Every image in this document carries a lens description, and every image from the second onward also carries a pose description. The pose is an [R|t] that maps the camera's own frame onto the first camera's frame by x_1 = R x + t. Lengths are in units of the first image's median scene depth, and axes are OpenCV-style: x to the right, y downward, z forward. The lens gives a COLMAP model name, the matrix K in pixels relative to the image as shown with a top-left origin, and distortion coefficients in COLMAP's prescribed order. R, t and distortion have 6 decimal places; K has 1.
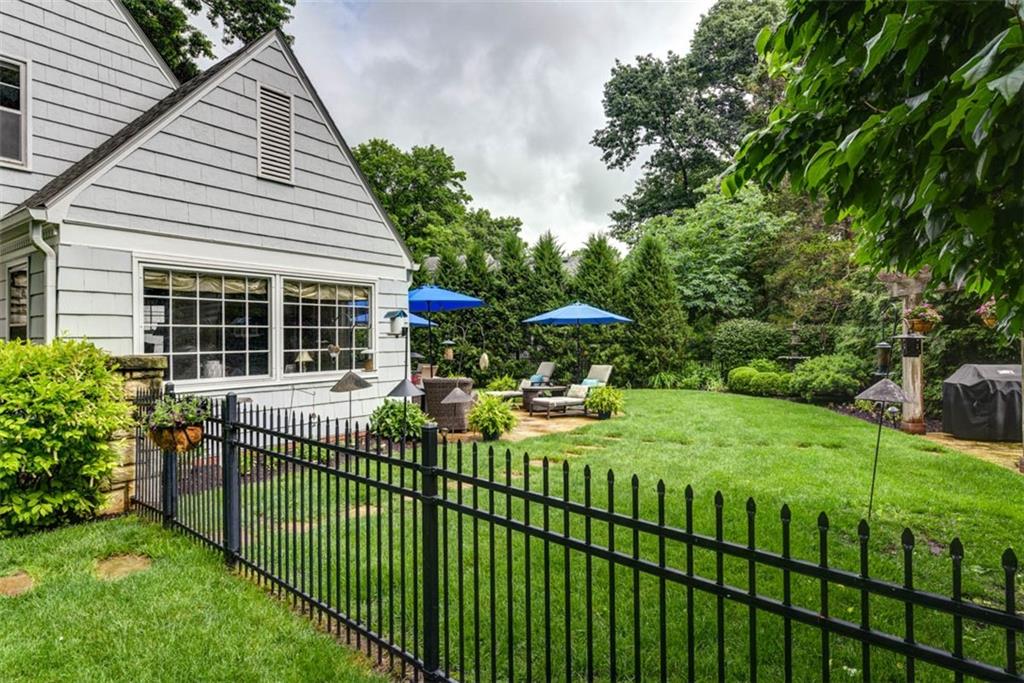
lens RADIAL K [[536.5, 0, 512.0], [0, 536.5, 341.5], [0, 0, 1]] dist [0.004147, 0.000849]
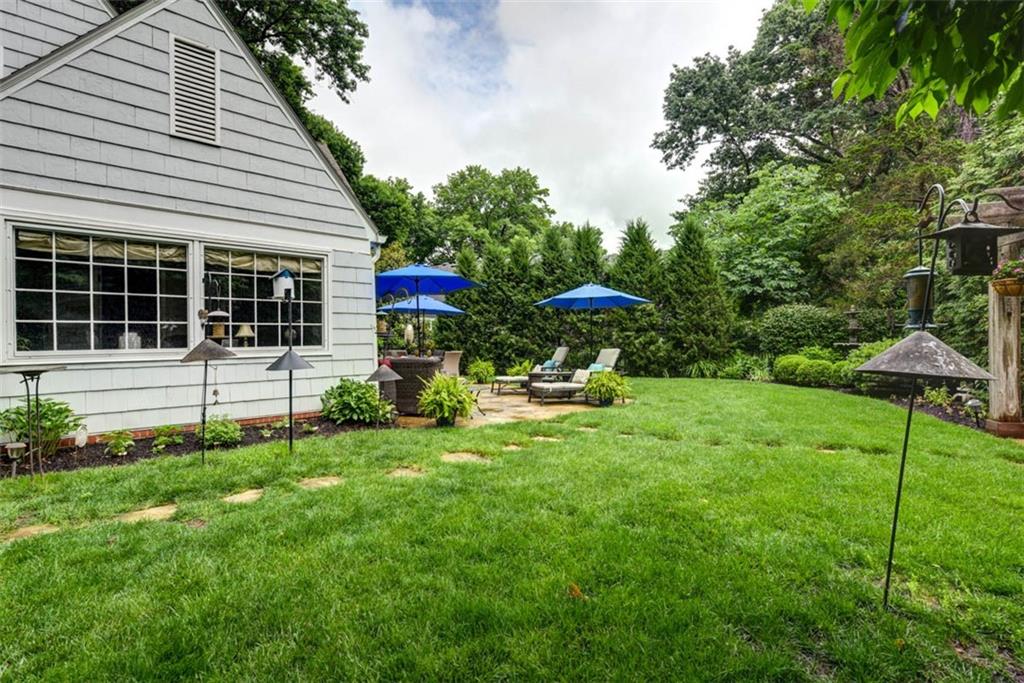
lens RADIAL K [[459.7, 0, 514.4], [0, 459.7, 339.7], [0, 0, 1]] dist [0.001537, -0.000214]
pose [[0.982355, -0.001442, -0.187018, 0.107075], [0.001232, 0.999998, -0.001242, 0.020493], [0.187020, 0.000990, 0.982356, 0.134336]]
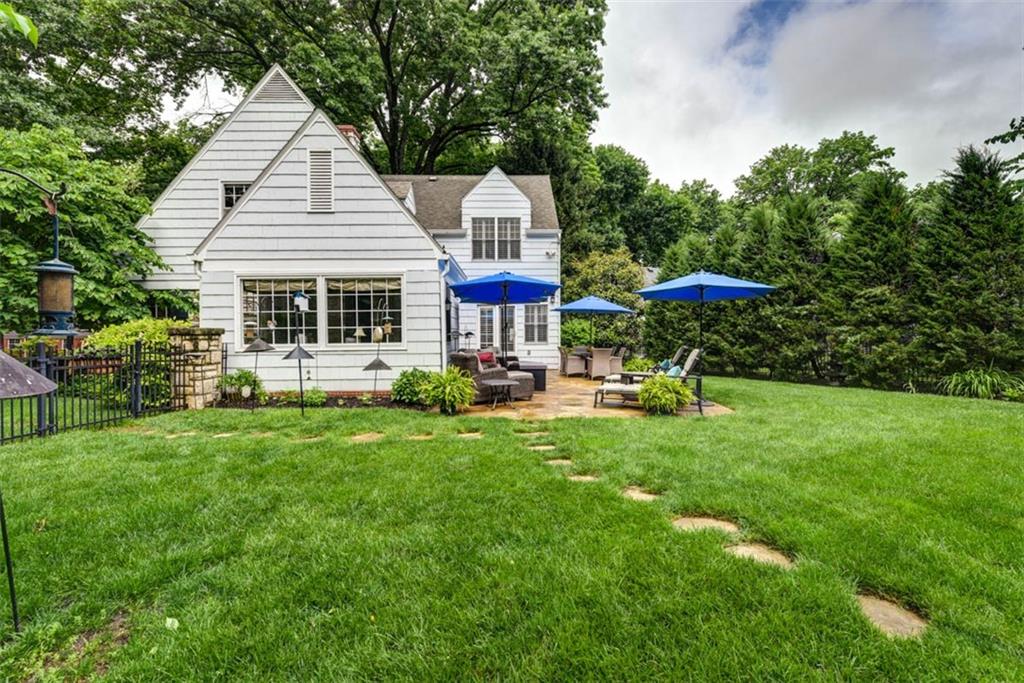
lens RADIAL K [[412.3, 0, 524.2], [0, 412.3, 338.9], [0, 0, 1]] dist [-0.000069, -0.000055]
pose [[0.621419, 0.005003, -0.783463, 0.334226], [0.001882, 0.999967, 0.007879, 0.017252], [0.783476, -0.006371, 0.621389, 0.309162]]
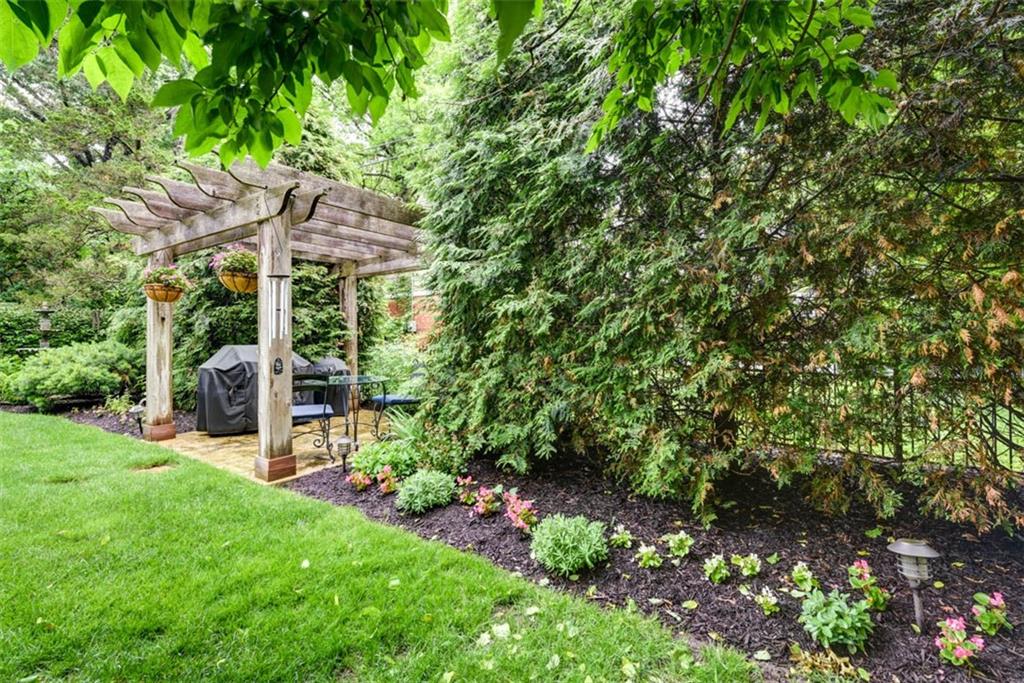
lens RADIAL K [[459.7, 0, 514.4], [0, 459.7, 339.7], [0, 0, 1]] dist [0.001537, -0.000214]
pose [[0.395758, 0.004642, 0.918343, 0.184743], [0.002829, 0.999976, -0.006274, 0.020232], [-0.918351, 0.005081, 0.395735, 0.153193]]
